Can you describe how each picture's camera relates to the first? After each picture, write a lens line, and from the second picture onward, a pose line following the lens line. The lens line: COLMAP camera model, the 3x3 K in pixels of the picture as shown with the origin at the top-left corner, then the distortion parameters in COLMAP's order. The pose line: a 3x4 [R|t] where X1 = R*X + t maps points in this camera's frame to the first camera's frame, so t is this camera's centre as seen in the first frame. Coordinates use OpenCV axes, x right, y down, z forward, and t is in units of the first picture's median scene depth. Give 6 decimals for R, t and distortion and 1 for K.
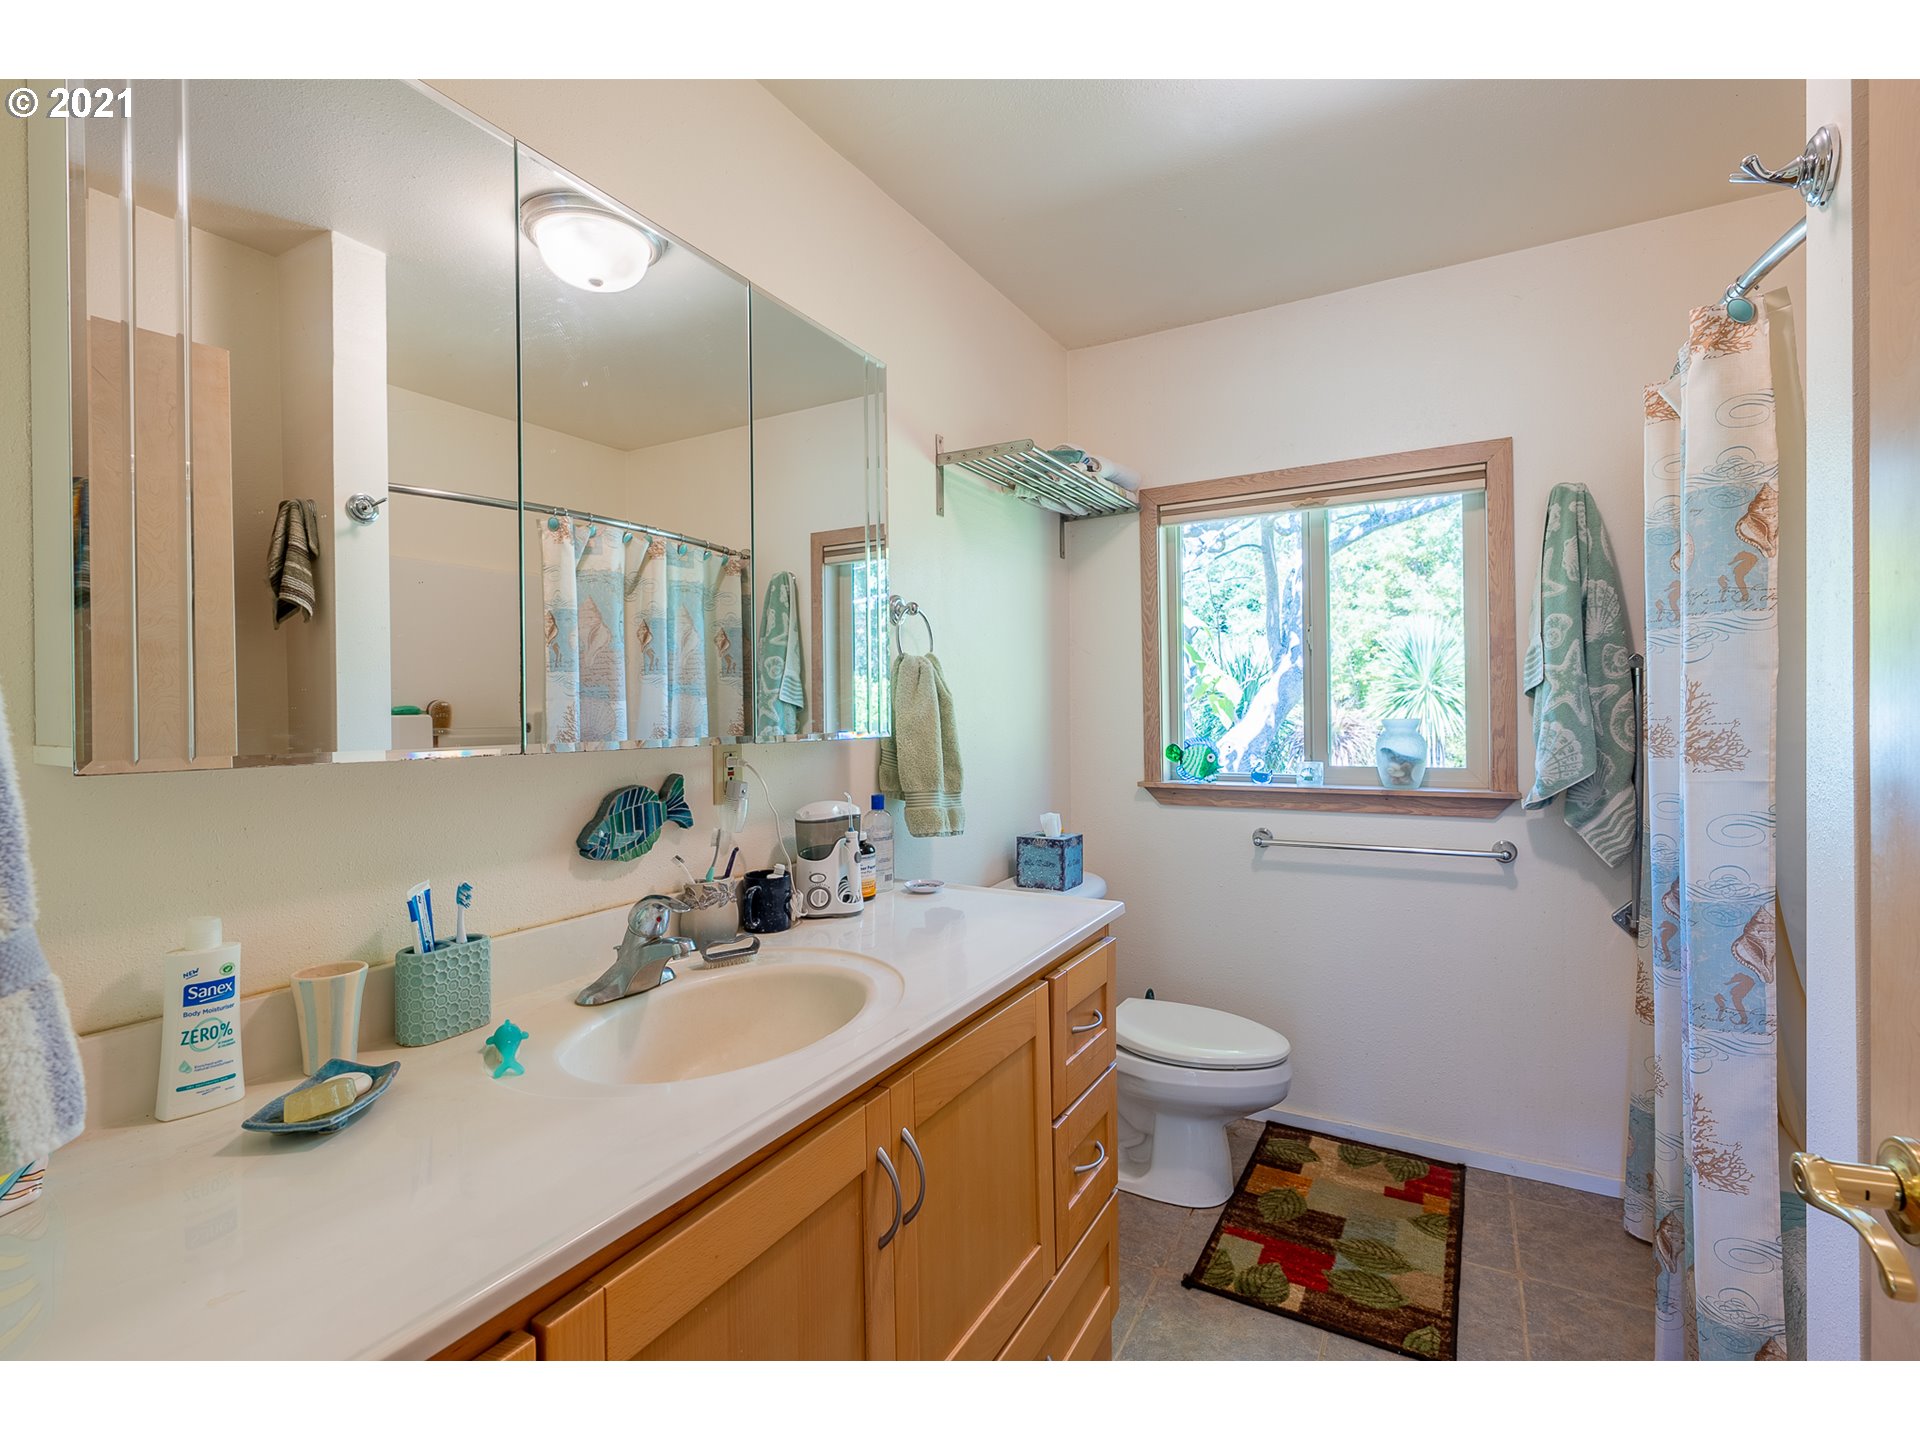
lens RADIAL K [[882.8, 0, 965.0], [0, 882.8, 714.1], [0, 0, 1]] dist [0.000364, 0.000216]
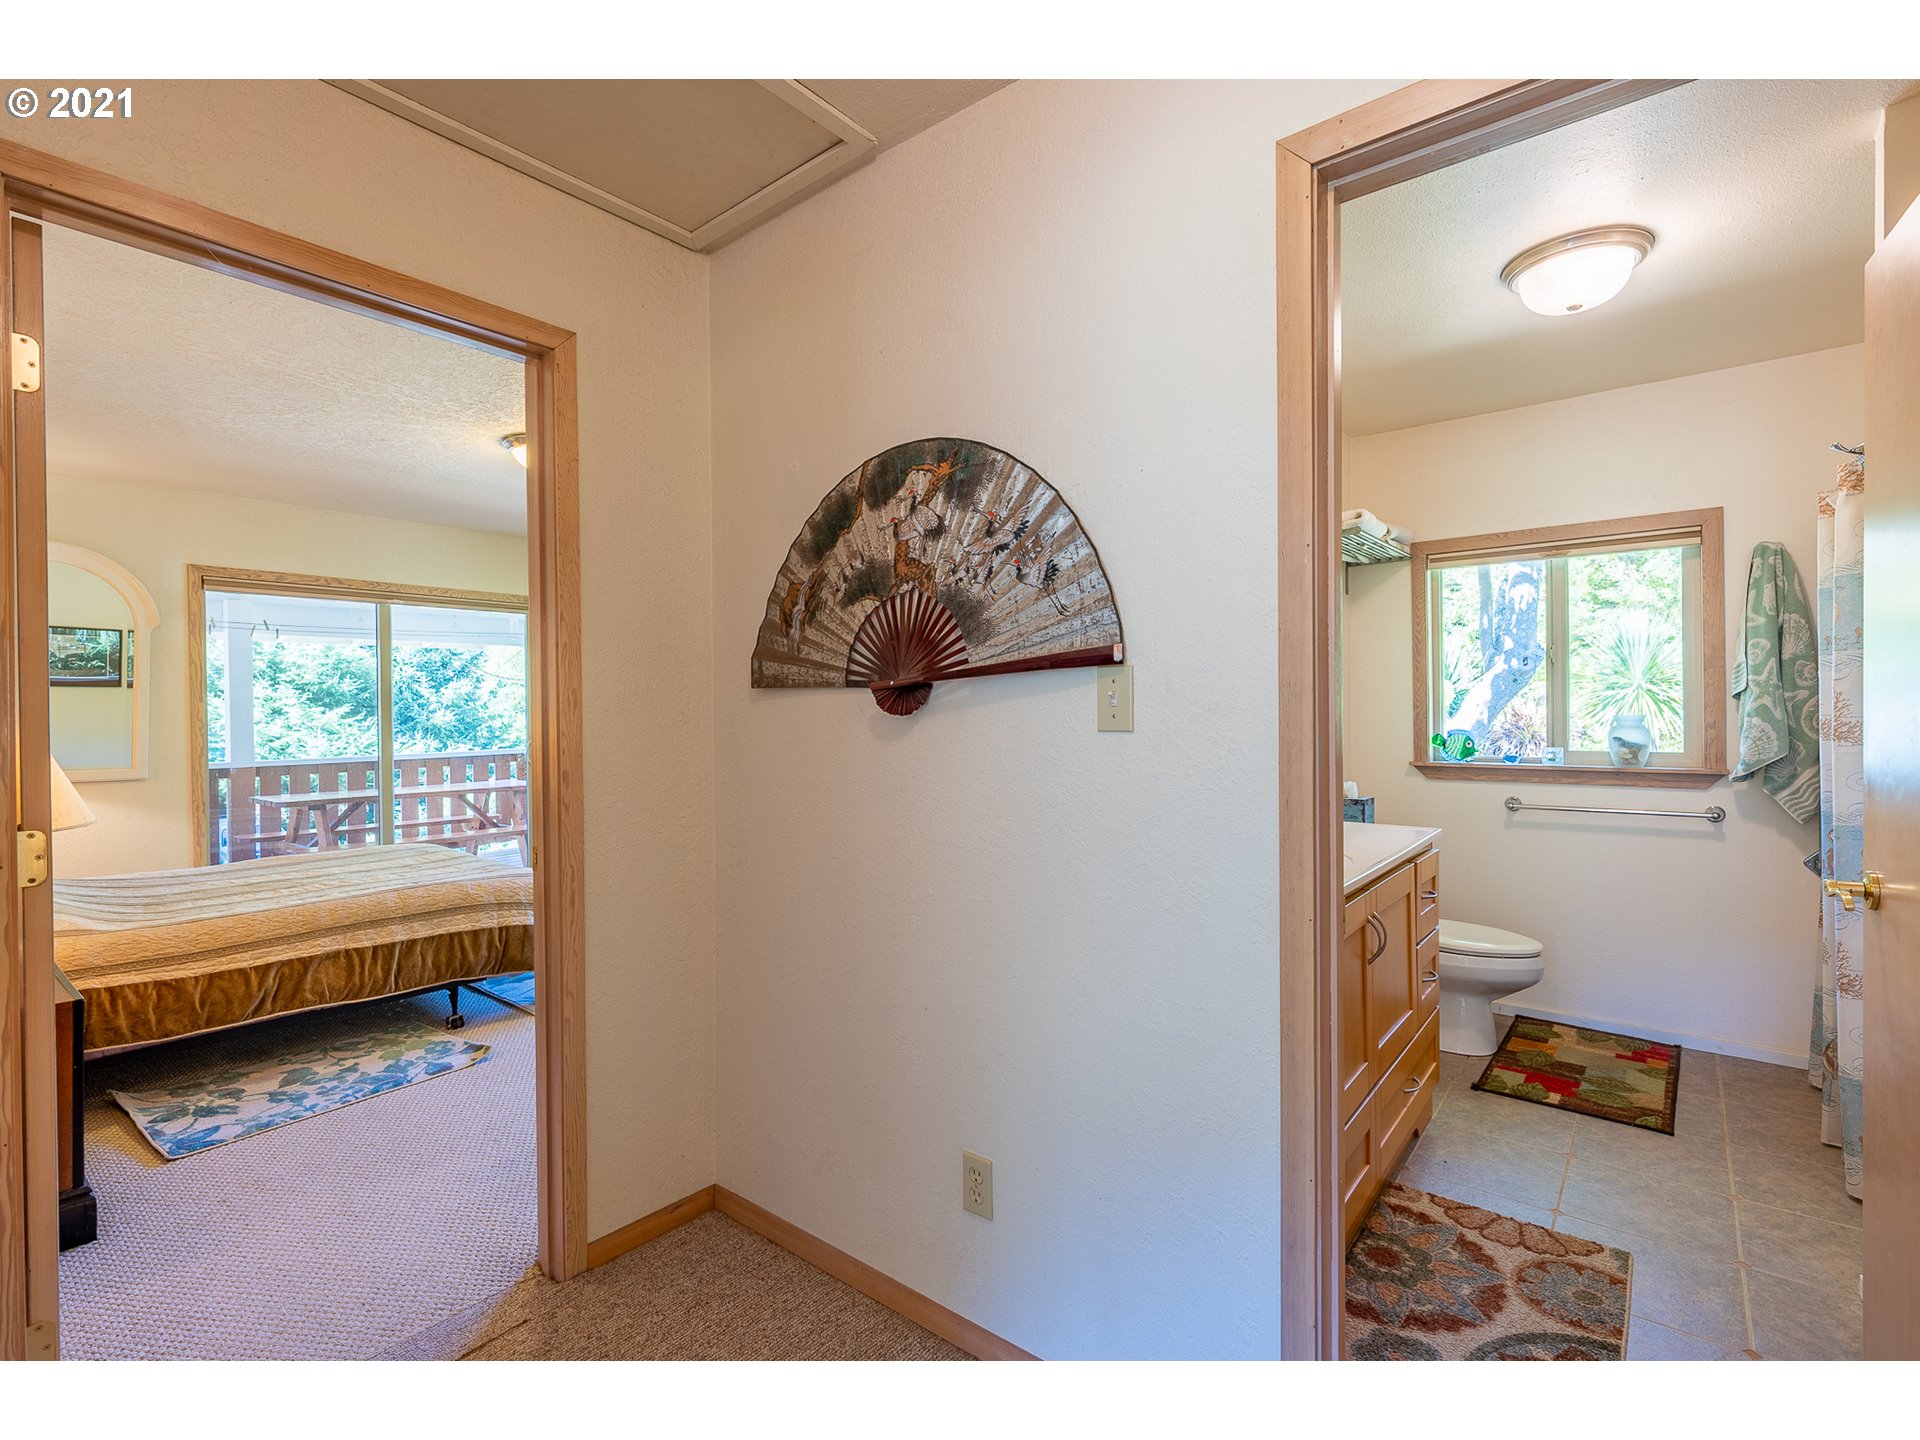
lens RADIAL K [[882.8, 0, 965.0], [0, 882.8, 714.1], [0, 0, 1]] dist [0.000364, 0.000216]
pose [[0.985979, 0.003308, -0.166834, -0.300062], [-0.002937, 0.999993, 0.002472, 0.003458], [0.166841, -0.001947, 0.985982, -0.531737]]
